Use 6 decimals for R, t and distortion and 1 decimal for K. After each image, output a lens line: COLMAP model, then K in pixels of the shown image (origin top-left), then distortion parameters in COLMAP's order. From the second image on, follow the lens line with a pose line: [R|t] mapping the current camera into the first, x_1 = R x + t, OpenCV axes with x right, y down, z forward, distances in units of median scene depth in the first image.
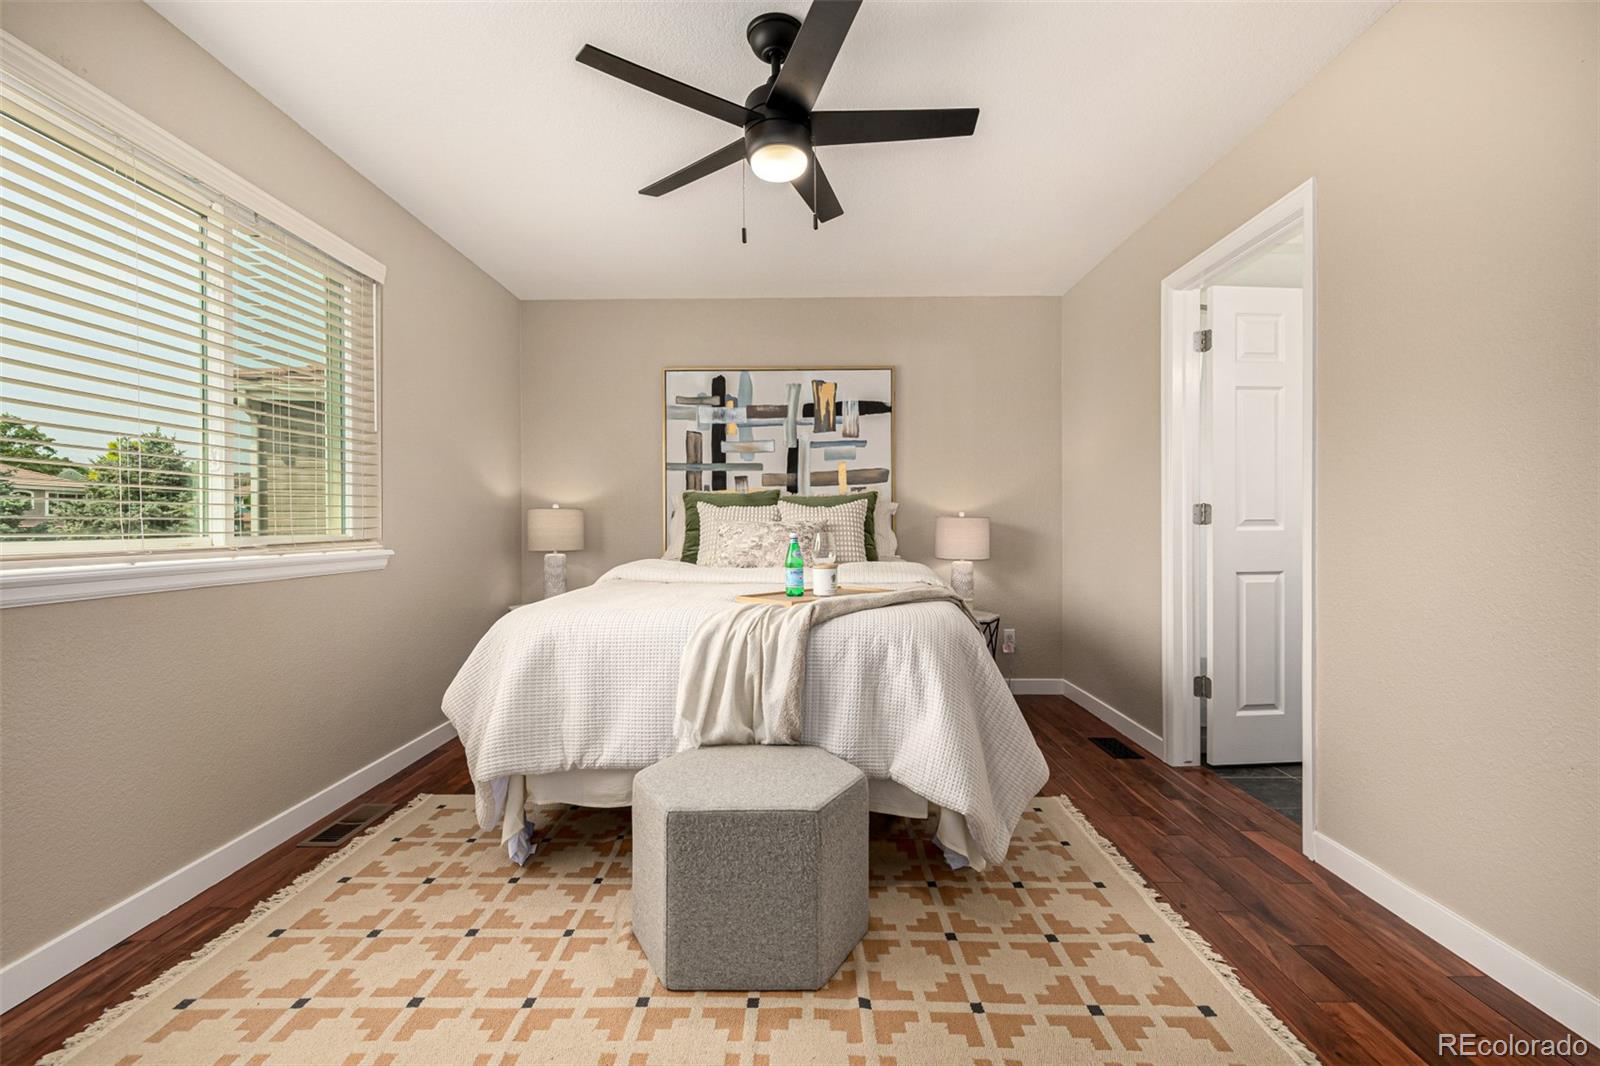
lens RADIAL K [[690.3, 0, 803.9], [0, 690.3, 533.1], [0, 0, 1]] dist [0.001957, -0.000088]
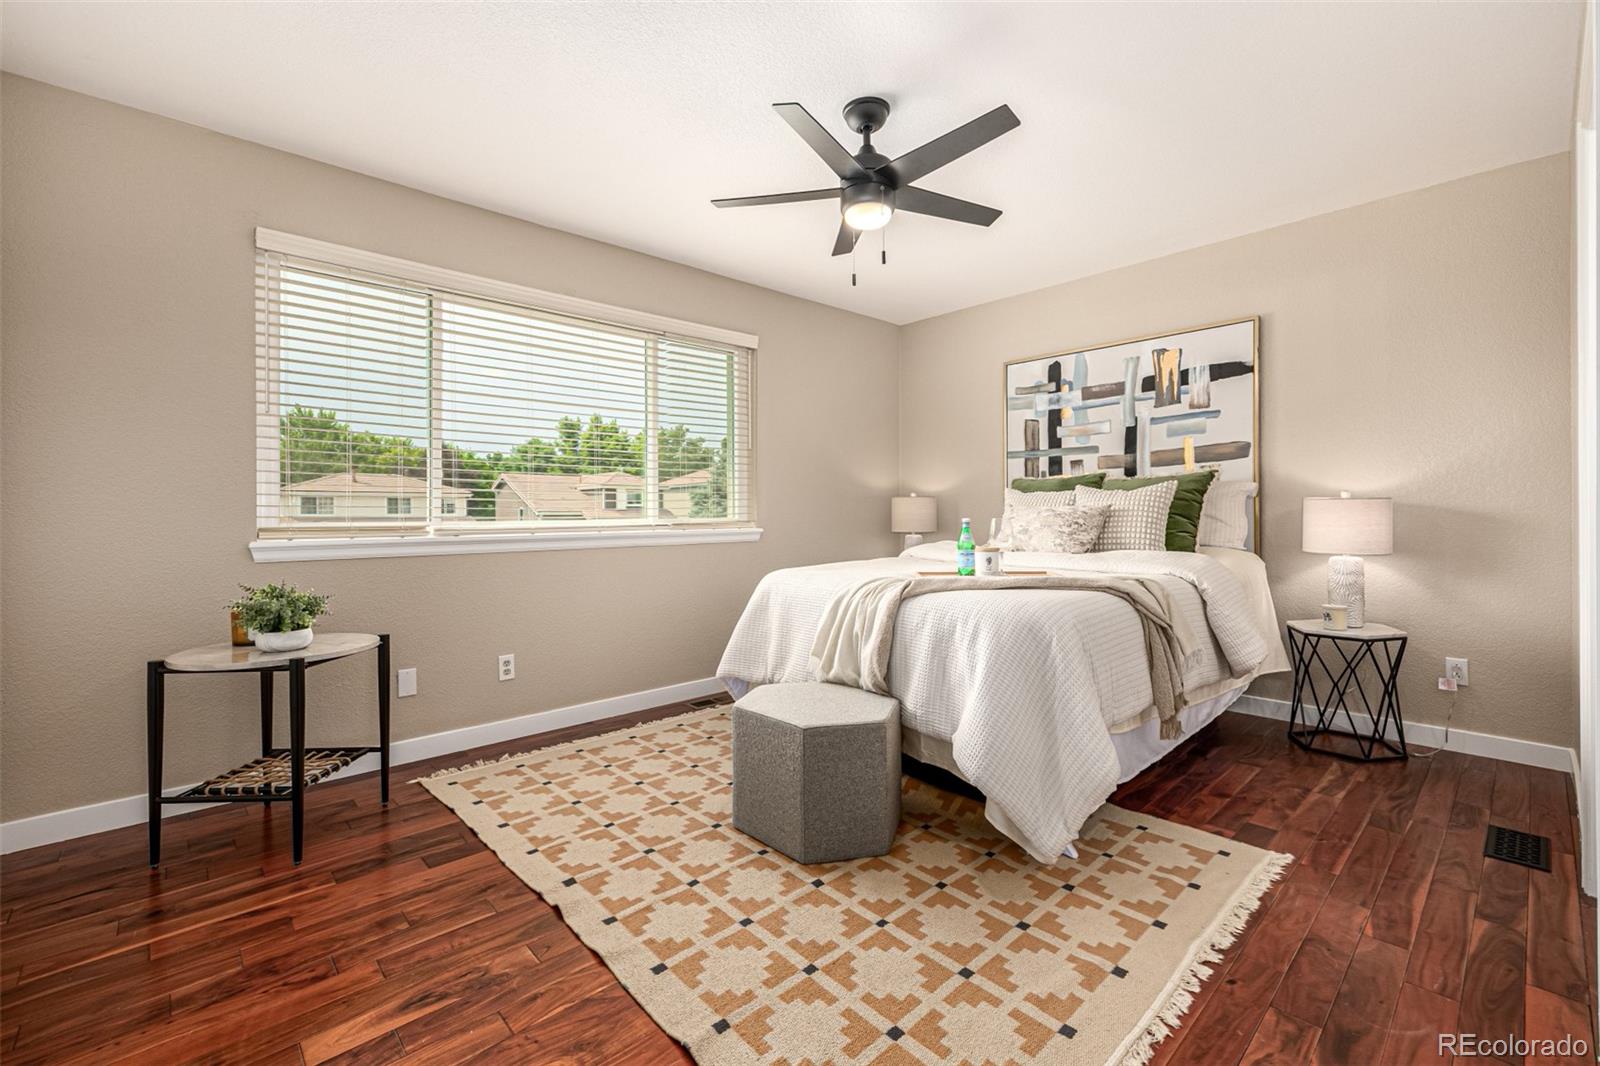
lens RADIAL K [[690.3, 0, 786.2], [0, 690.3, 522.9], [0, 0, 1]] dist [0.001957, -0.000088]
pose [[0.676306, 0.010255, -0.736549, 0.357885], [-0.004076, 0.999940, 0.010180, -0.001755], [0.736609, -0.003883, 0.676307, 0.031615]]
